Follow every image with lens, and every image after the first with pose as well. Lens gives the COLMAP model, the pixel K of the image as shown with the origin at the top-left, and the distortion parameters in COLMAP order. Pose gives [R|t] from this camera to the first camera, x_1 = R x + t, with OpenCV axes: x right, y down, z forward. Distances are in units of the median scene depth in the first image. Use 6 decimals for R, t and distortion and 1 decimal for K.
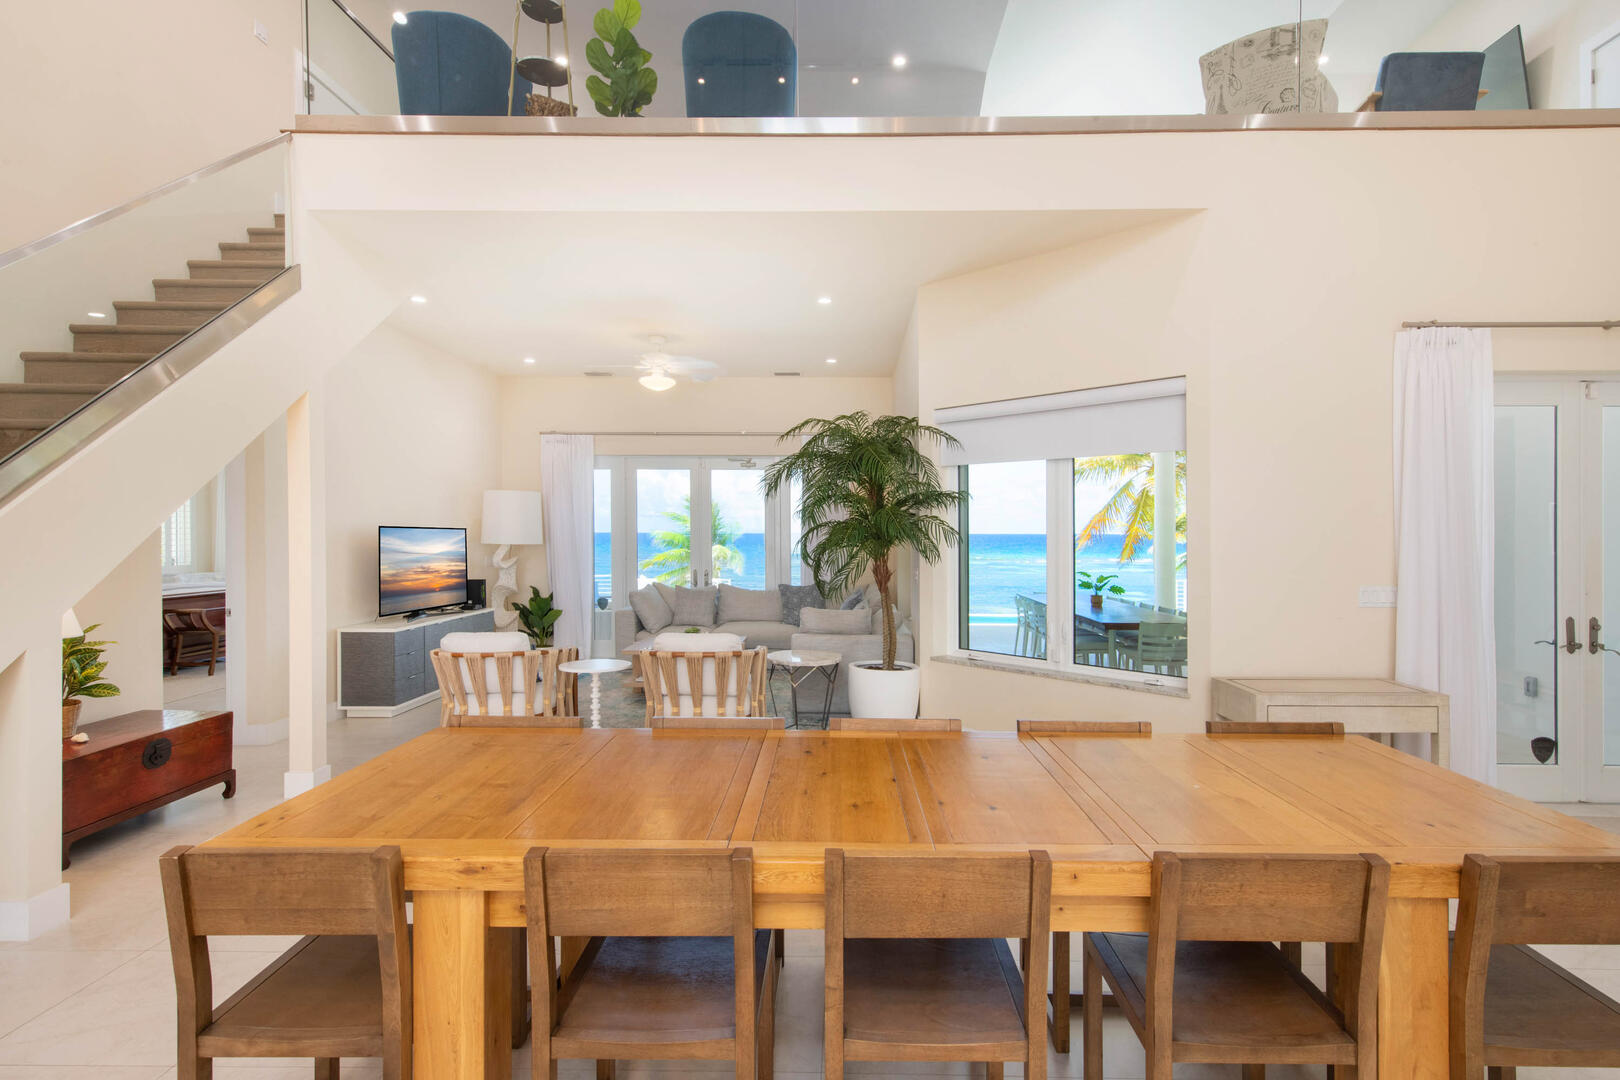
lens RADIAL K [[836.9, 0, 810.0], [0, 836.9, 540.0], [0, 0, 1]] dist [0.000449, 0.000129]
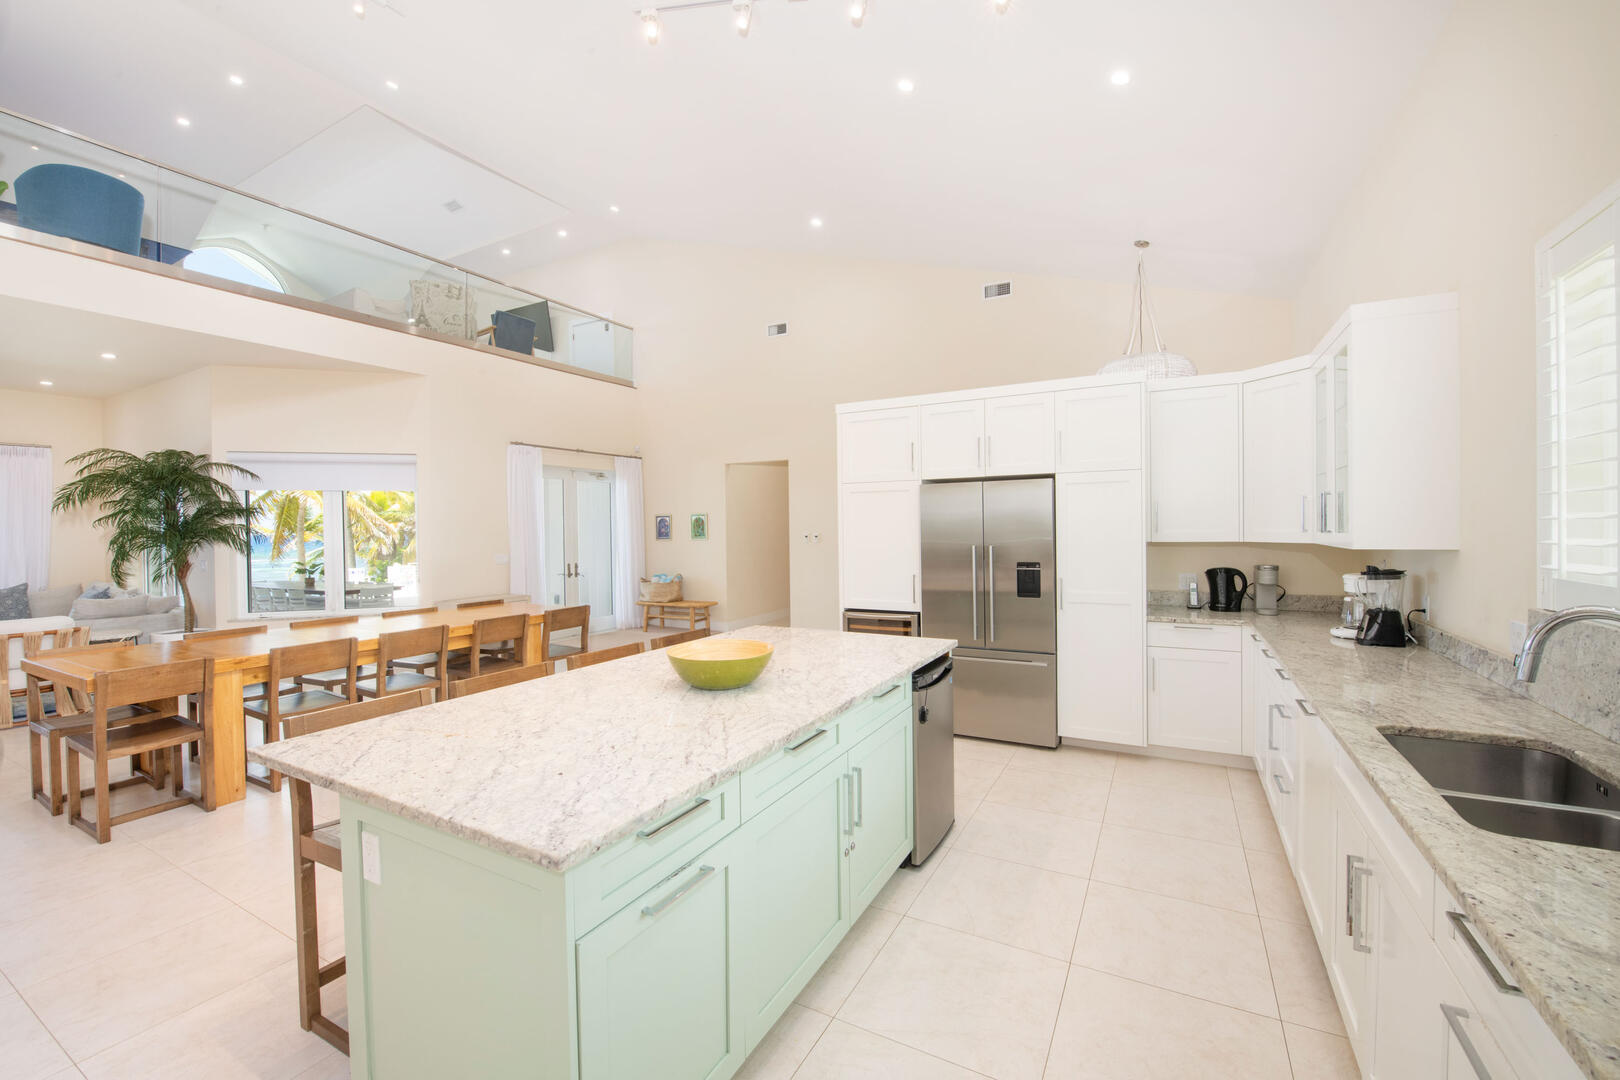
lens RADIAL K [[647.4, 0, 798.2], [0, 647.4, 511.0], [0, 0, 1]] dist [-0.000986, -0.000257]
pose [[0.479091, 0.011831, 0.877686, -0.468197], [0.023991, 0.999359, -0.026567, 0.003151], [-0.877437, 0.033785, 0.478500, -0.537966]]
